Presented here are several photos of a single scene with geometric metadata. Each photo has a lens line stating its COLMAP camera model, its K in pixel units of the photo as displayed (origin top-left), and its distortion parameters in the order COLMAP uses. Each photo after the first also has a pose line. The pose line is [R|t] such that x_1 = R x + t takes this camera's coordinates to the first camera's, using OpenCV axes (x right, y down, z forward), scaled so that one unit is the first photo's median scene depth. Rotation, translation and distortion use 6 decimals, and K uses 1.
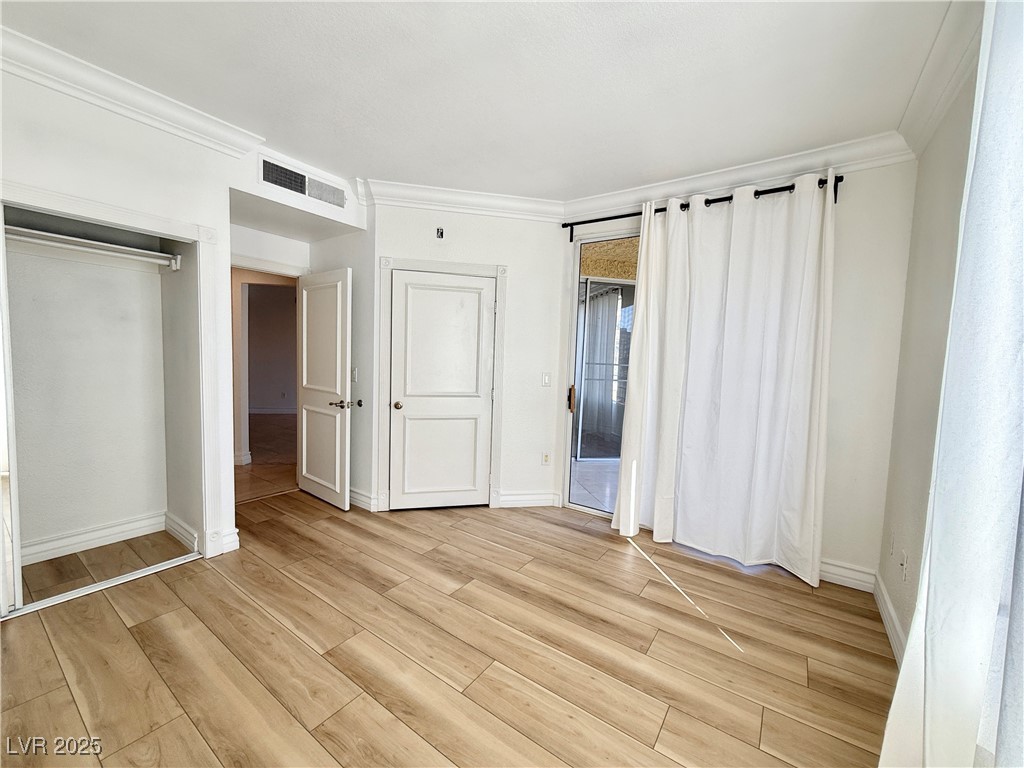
lens RADIAL K [[406.4, 0, 512.8], [0, 406.4, 383.1], [0, 0, 1]] dist [-0.000656, -0.000130]
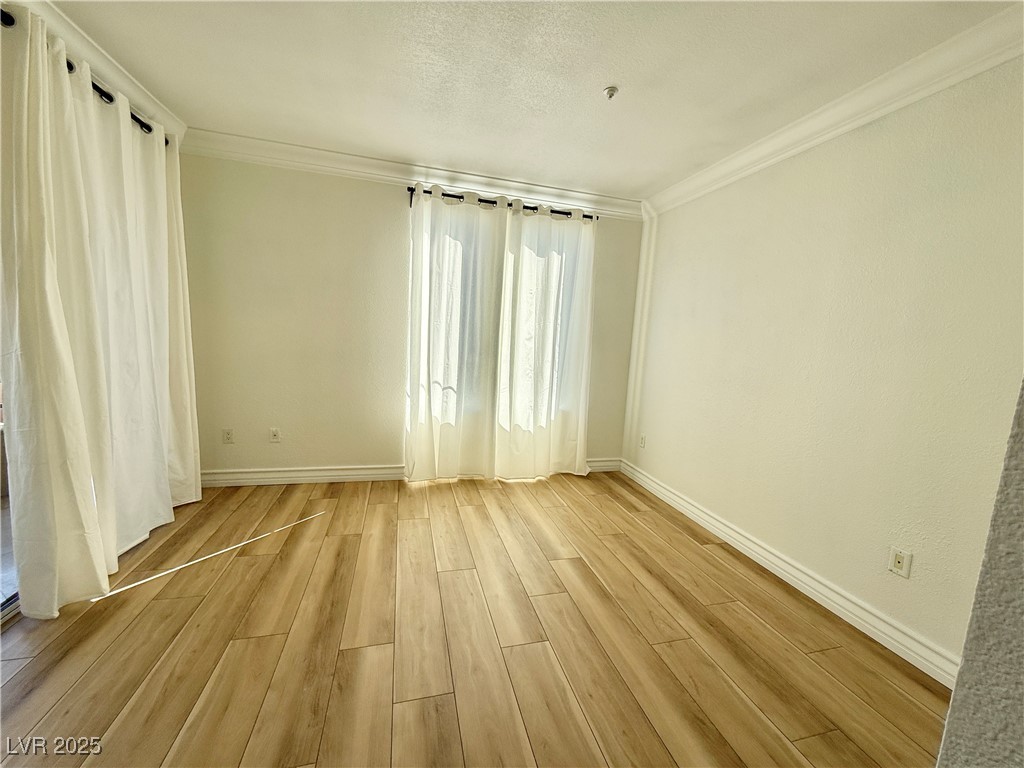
lens RADIAL K [[406.4, 0, 513.8], [0, 406.4, 381.7], [0, 0, 1]] dist [-0.000656, -0.000130]
pose [[-0.762345, -0.154401, 0.628483, -0.816636], [-0.045254, 0.981464, 0.186225, -0.137581], [-0.645587, 0.113526, -0.755201, 1.512579]]
